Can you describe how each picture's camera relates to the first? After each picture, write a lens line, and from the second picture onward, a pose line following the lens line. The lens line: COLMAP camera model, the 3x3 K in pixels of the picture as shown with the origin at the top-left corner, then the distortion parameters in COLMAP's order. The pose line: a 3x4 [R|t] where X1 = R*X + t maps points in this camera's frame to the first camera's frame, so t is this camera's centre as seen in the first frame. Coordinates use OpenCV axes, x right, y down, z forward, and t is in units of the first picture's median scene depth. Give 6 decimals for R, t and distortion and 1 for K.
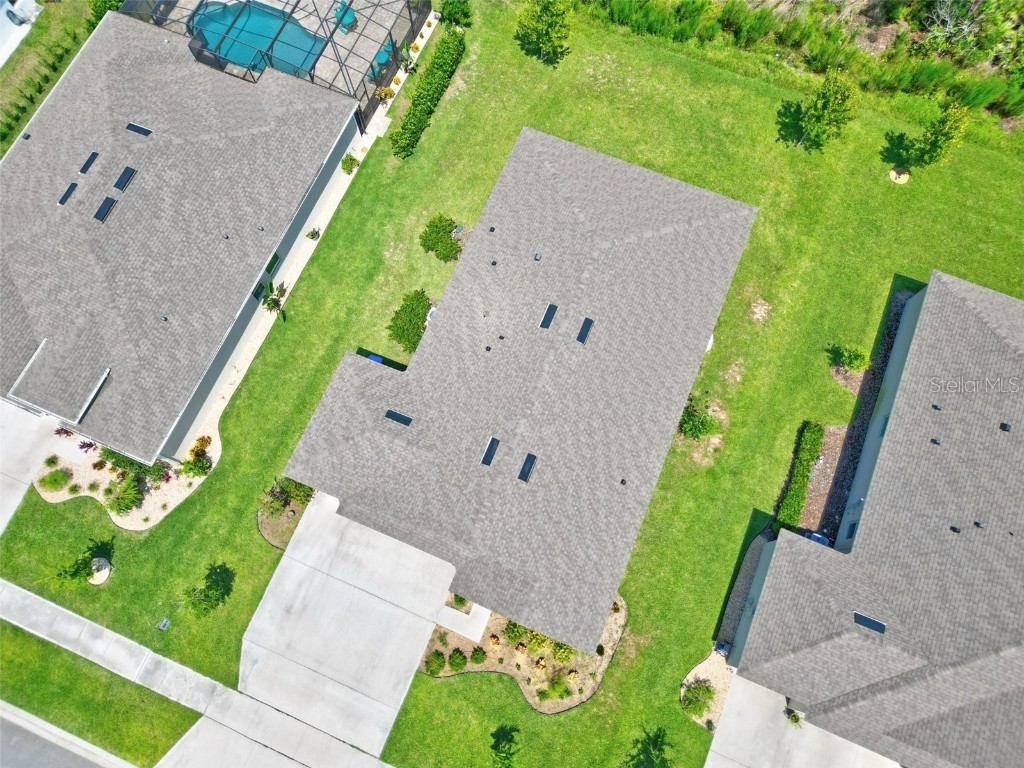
lens RADIAL K [[715.0, 0, 512.0], [0, 715.0, 388.4], [0, 0, 1]] dist [0.051122, -0.048956]
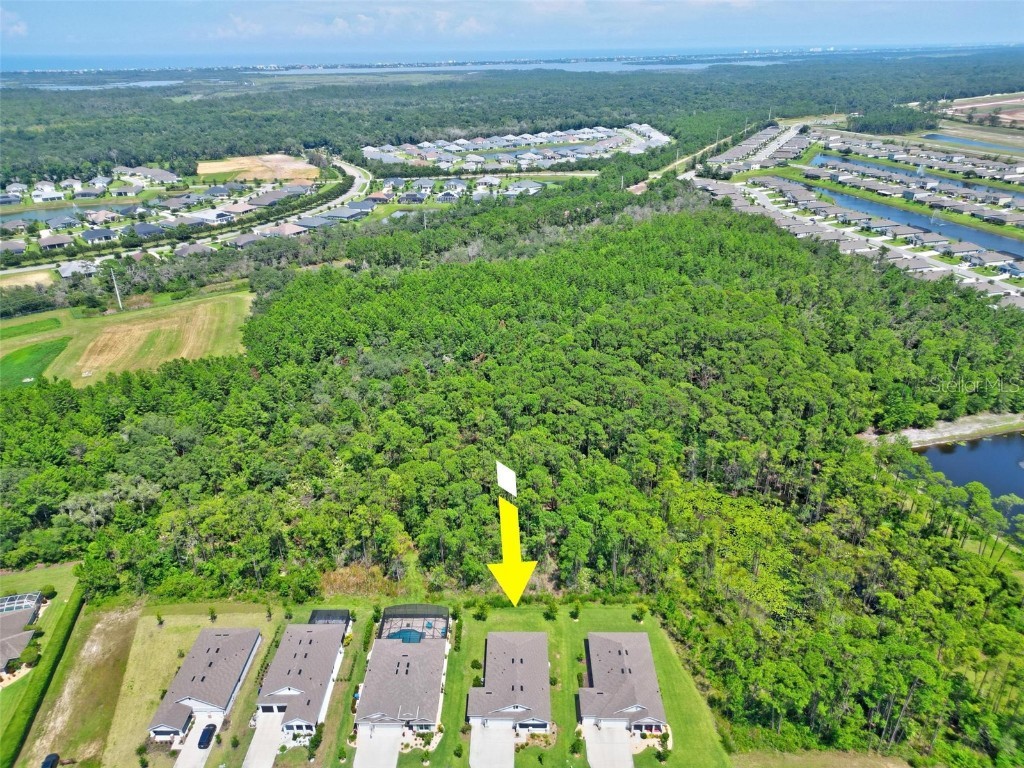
lens RADIAL K [[715.0, 0, 512.0], [0, 715.0, 388.4], [0, 0, 1]] dist [0.051122, -0.048956]
pose [[0.923811, -0.159294, 0.348135, -1.119919], [0.366204, 0.632873, -0.682178, 1.693544], [-0.111658, 0.757692, 0.642989, -2.858827]]
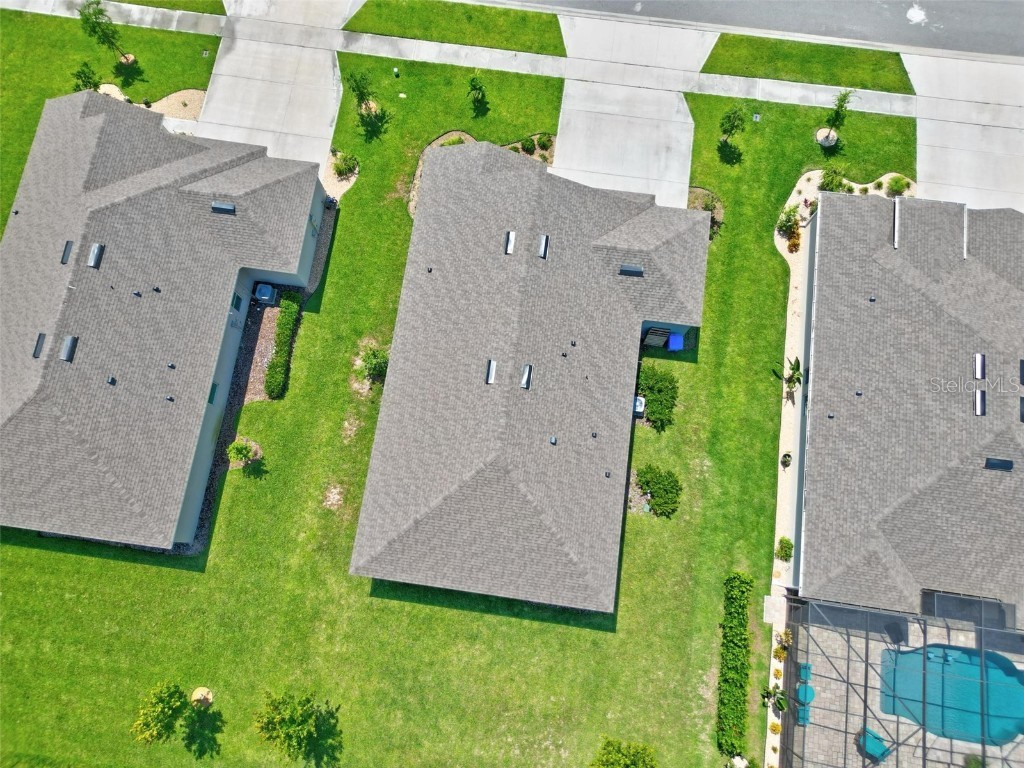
lens RADIAL K [[715.0, 0, 512.0], [0, 715.0, 388.4], [0, 0, 1]] dist [0.051122, -0.048956]
pose [[-0.965457, 0.257829, -0.037648, 0.105723], [-0.242934, -0.838452, 0.487833, -0.565545], [0.094212, 0.480128, 0.872125, 0.067746]]
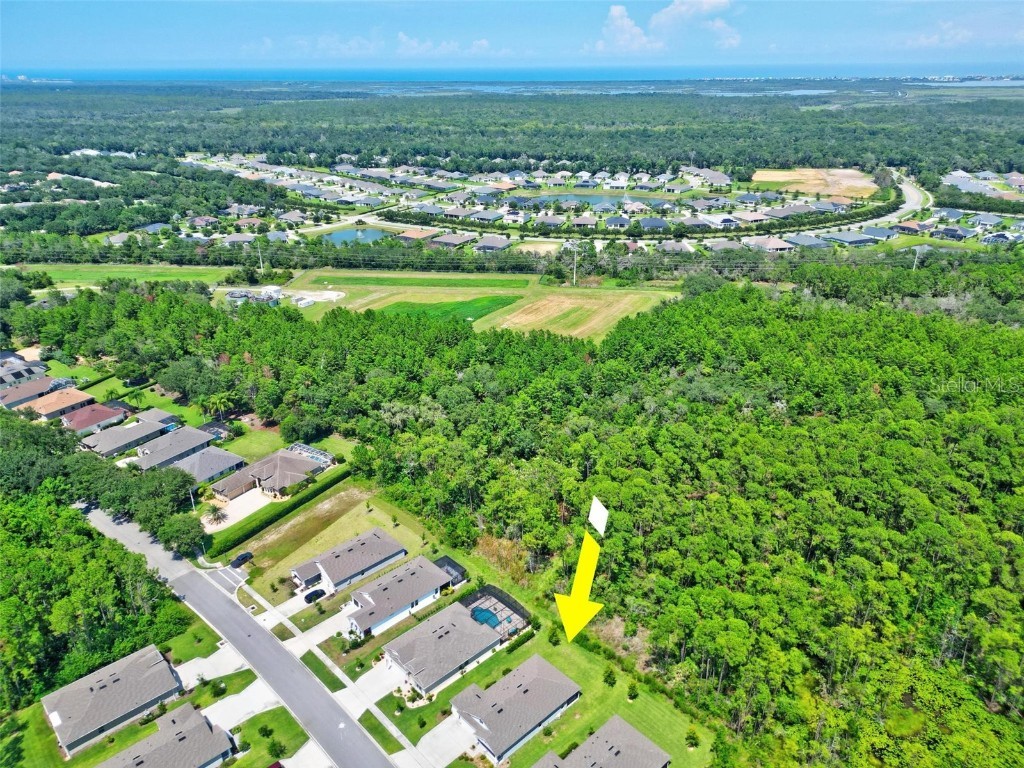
lens RADIAL K [[728.1, 0, 512.0], [0, 728.1, 384.0], [0, 0, 1]] dist [0.057910, -0.066858]
pose [[0.915727, 0.169220, -0.364429, 1.191958], [-0.387223, 0.613762, -0.688008, 1.672624], [0.107248, 0.771143, 0.627564, -2.900043]]
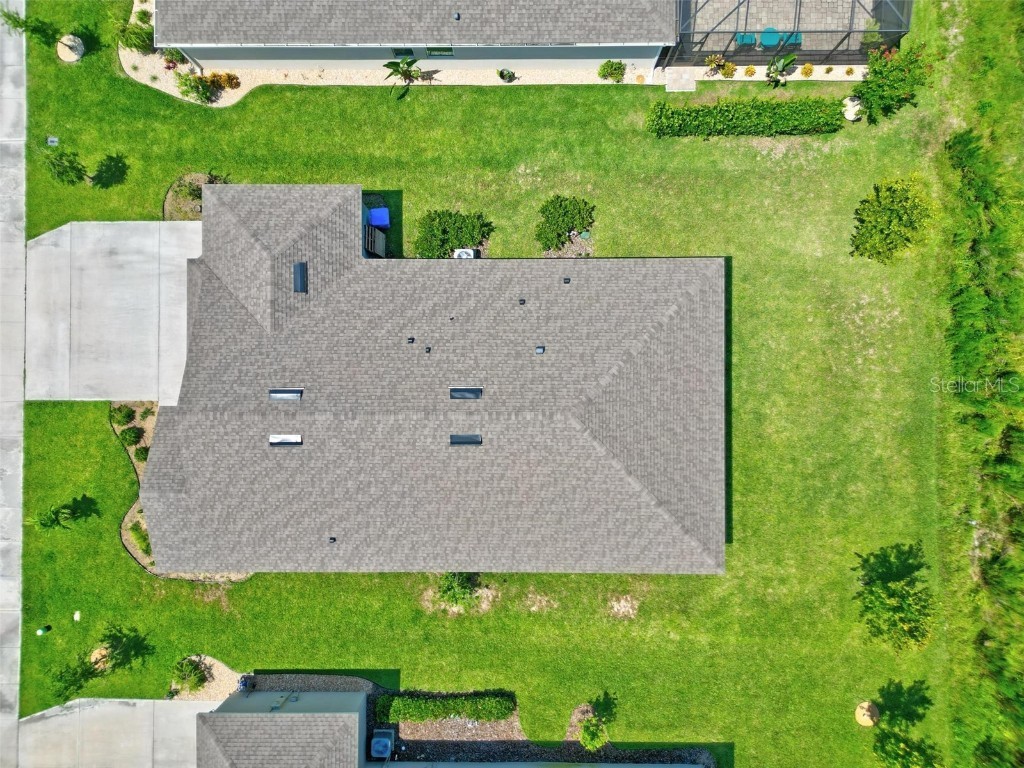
lens RADIAL K [[715.0, 0, 512.0], [0, 715.0, 388.4], [0, 0, 1]] dist [0.051122, -0.048956]
pose [[0.388984, 0.921237, -0.003743, 0.063136], [-0.880539, 0.372988, 0.292458, -0.354573], [0.270820, -0.110465, 0.956271, 0.192699]]
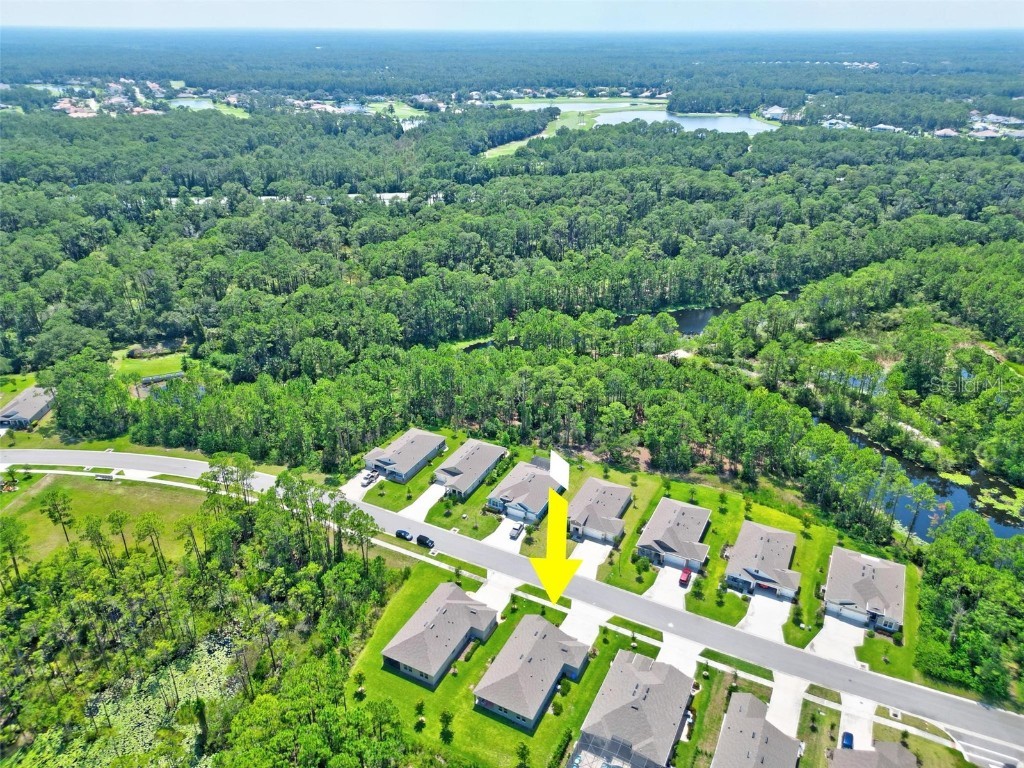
lens RADIAL K [[715.0, 0, 512.0], [0, 715.0, 388.4], [0, 0, 1]] dist [0.051122, -0.048956]
pose [[-0.997455, -0.023675, 0.067256, -0.083748], [0.070241, -0.164185, 0.983926, -3.733243], [-0.012252, 0.986145, 0.165430, -1.220925]]
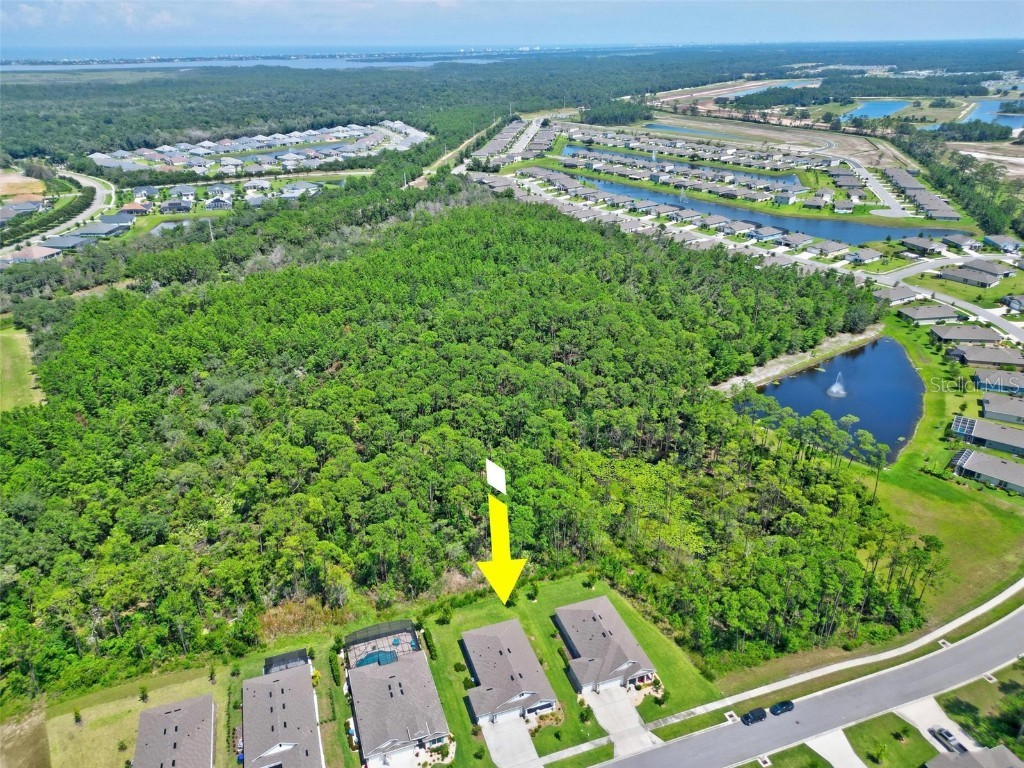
lens RADIAL K [[715.0, 0, 512.0], [0, 715.0, 388.4], [0, 0, 1]] dist [0.051122, -0.048956]
pose [[0.736766, -0.282996, 0.614076, -1.976858], [0.646680, 0.560122, -0.517753, 1.215064], [-0.197435, 0.778573, 0.595687, -2.695865]]
